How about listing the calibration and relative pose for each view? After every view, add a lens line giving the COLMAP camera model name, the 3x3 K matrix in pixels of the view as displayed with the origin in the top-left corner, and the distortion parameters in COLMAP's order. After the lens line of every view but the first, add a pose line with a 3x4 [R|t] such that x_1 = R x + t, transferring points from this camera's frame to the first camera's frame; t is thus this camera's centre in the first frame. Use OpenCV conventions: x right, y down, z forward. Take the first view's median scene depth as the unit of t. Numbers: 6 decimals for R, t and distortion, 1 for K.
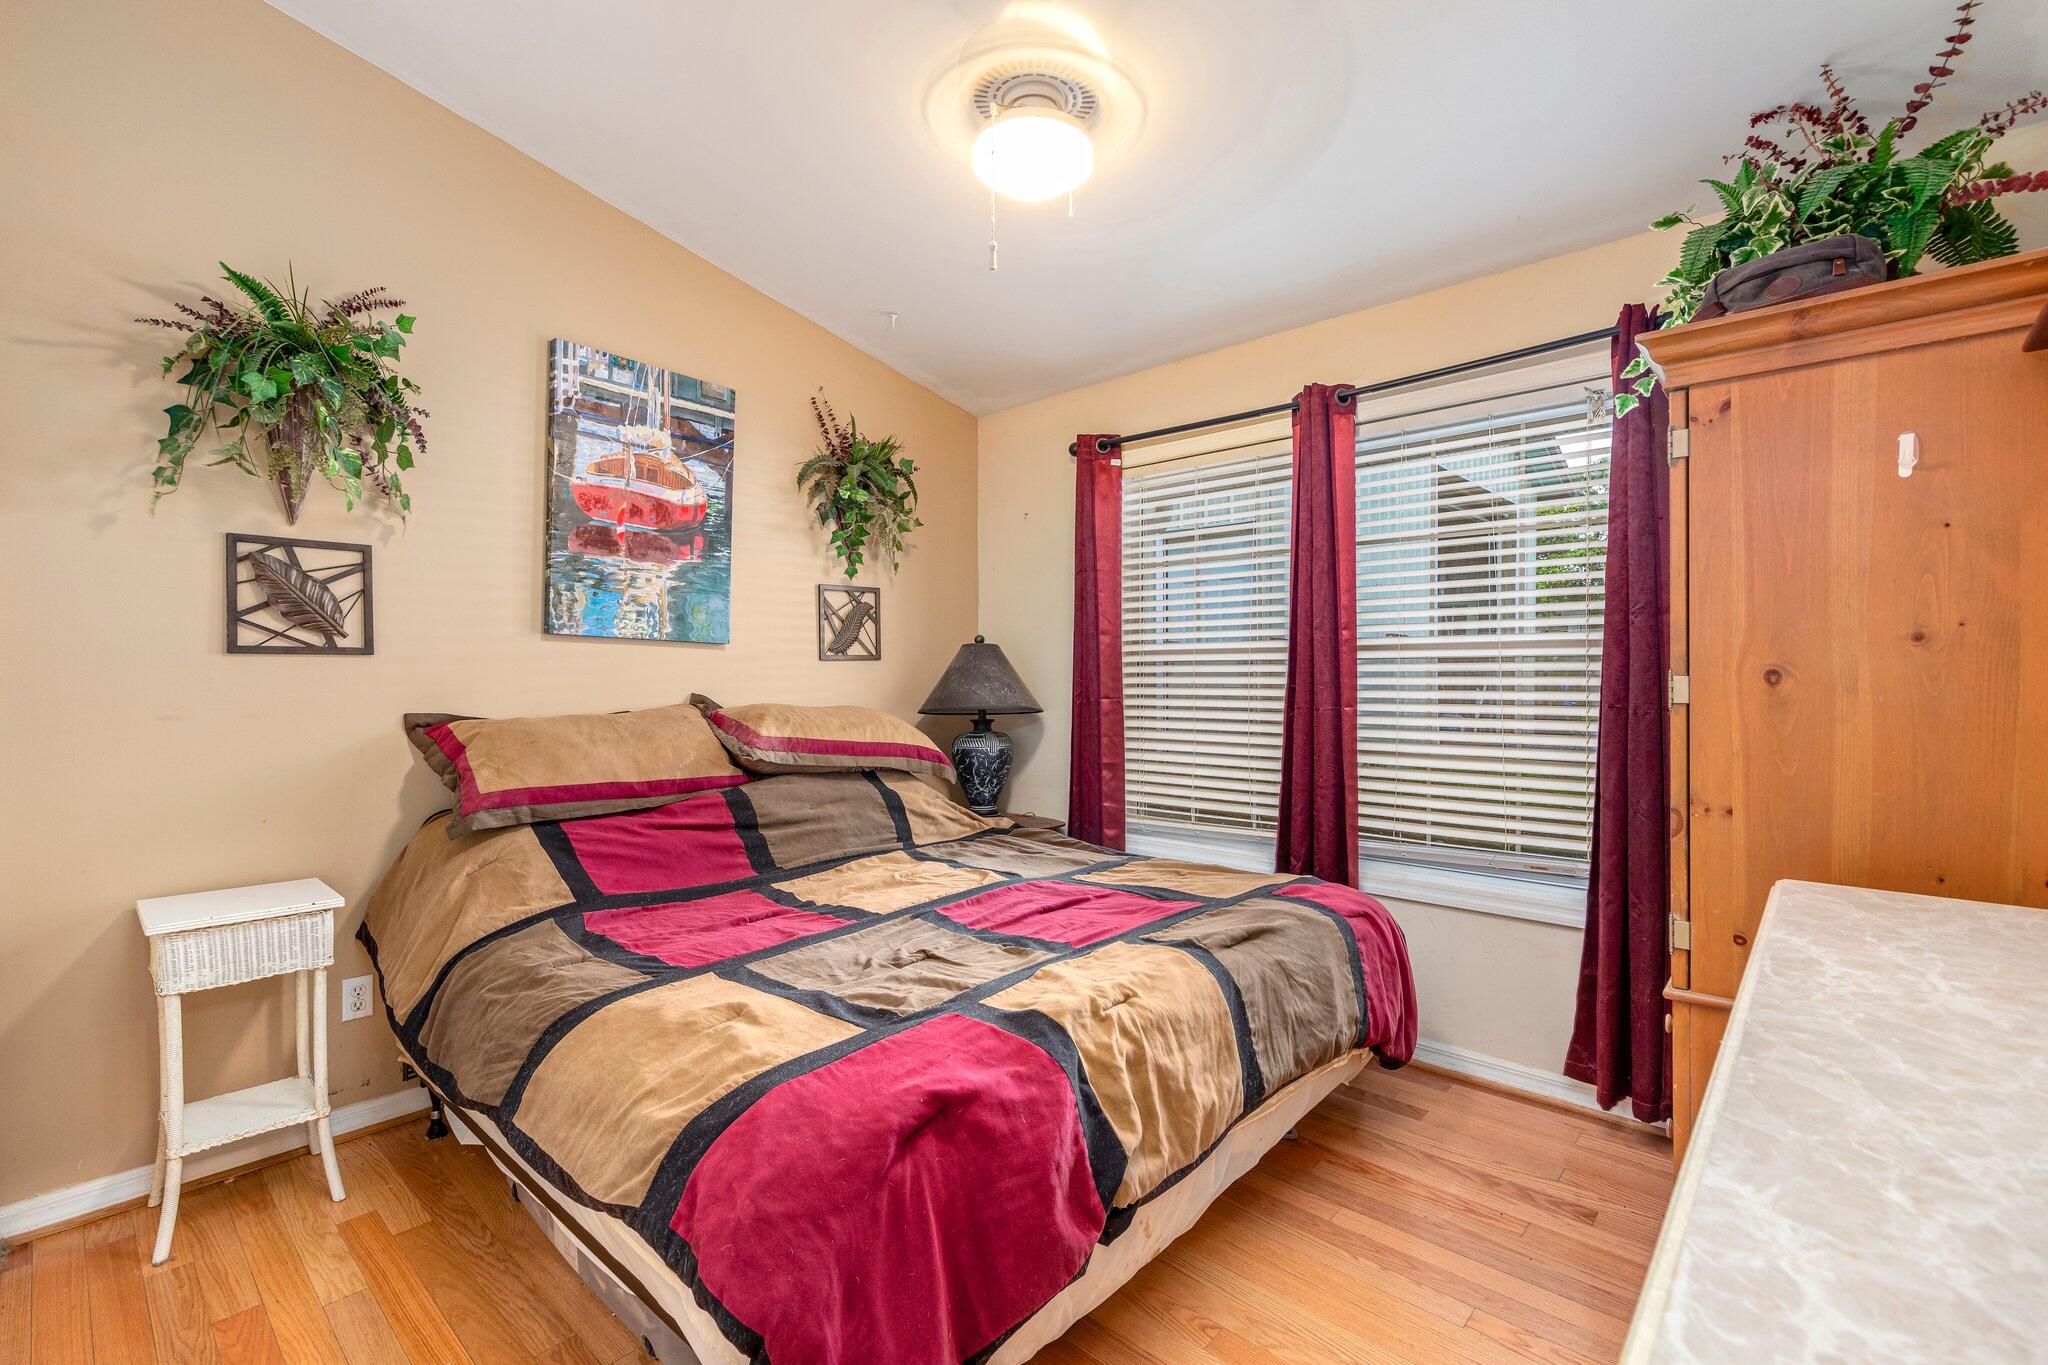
lens RADIAL K [[922.2, 0, 1017.7], [0, 922.2, 677.7], [0, 0, 1]] dist [-0.002489, -0.000364]
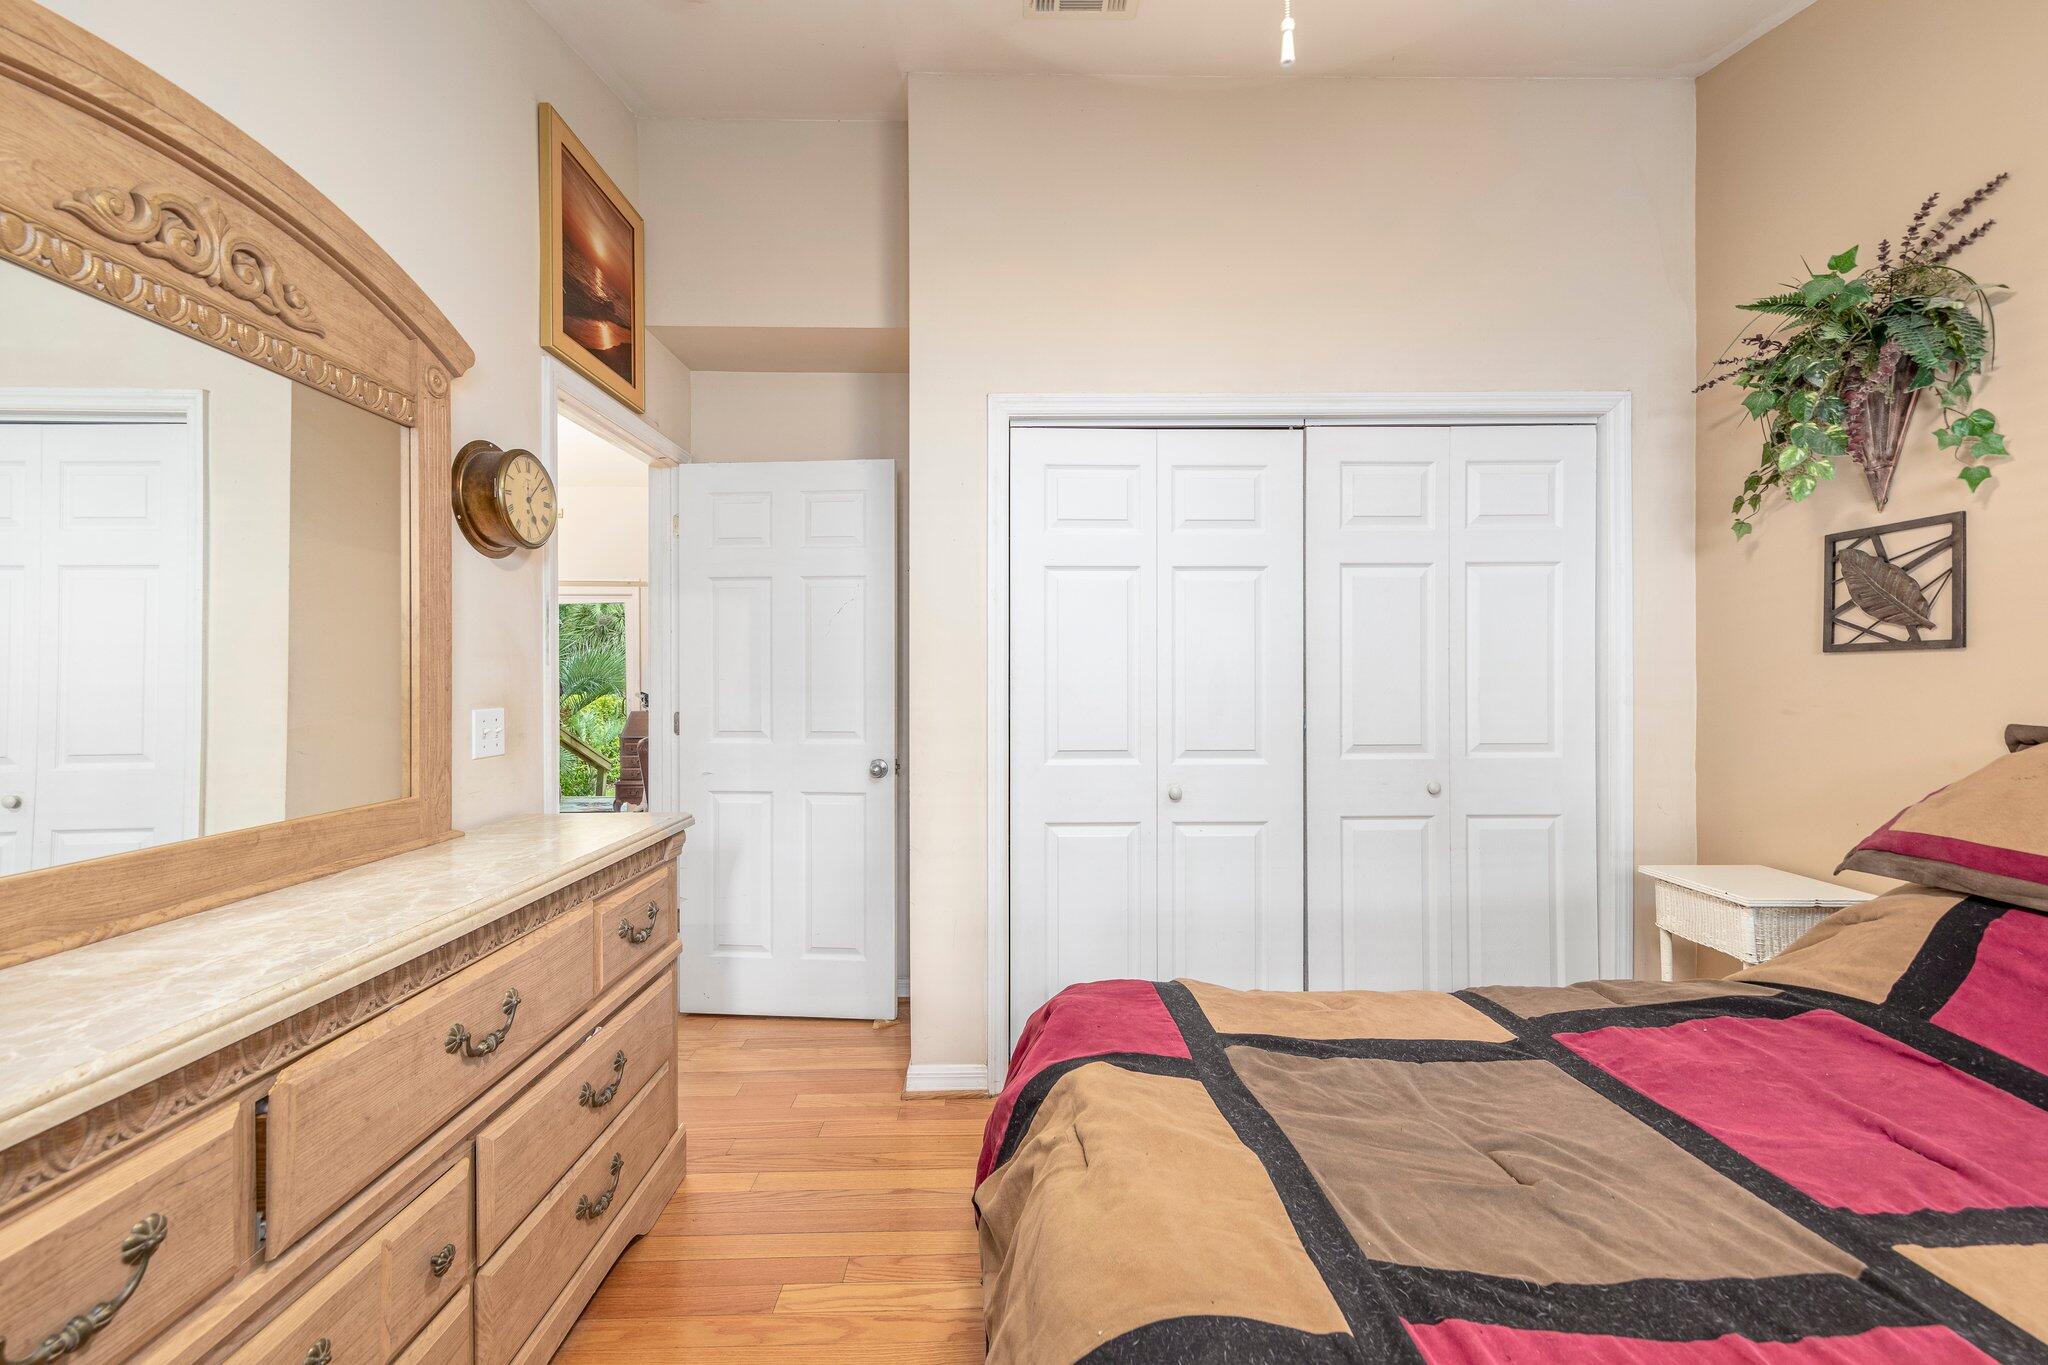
lens RADIAL K [[807.0, 0, 1023.6], [0, 807.0, 680.5], [0, 0, 1]] dist [0.003968, 0.000127]
pose [[-0.734941, 0.007891, -0.678085, 0.398821], [0.006611, 0.999968, 0.004471, -0.005453], [0.678099, -0.001196, -0.734970, 1.018273]]
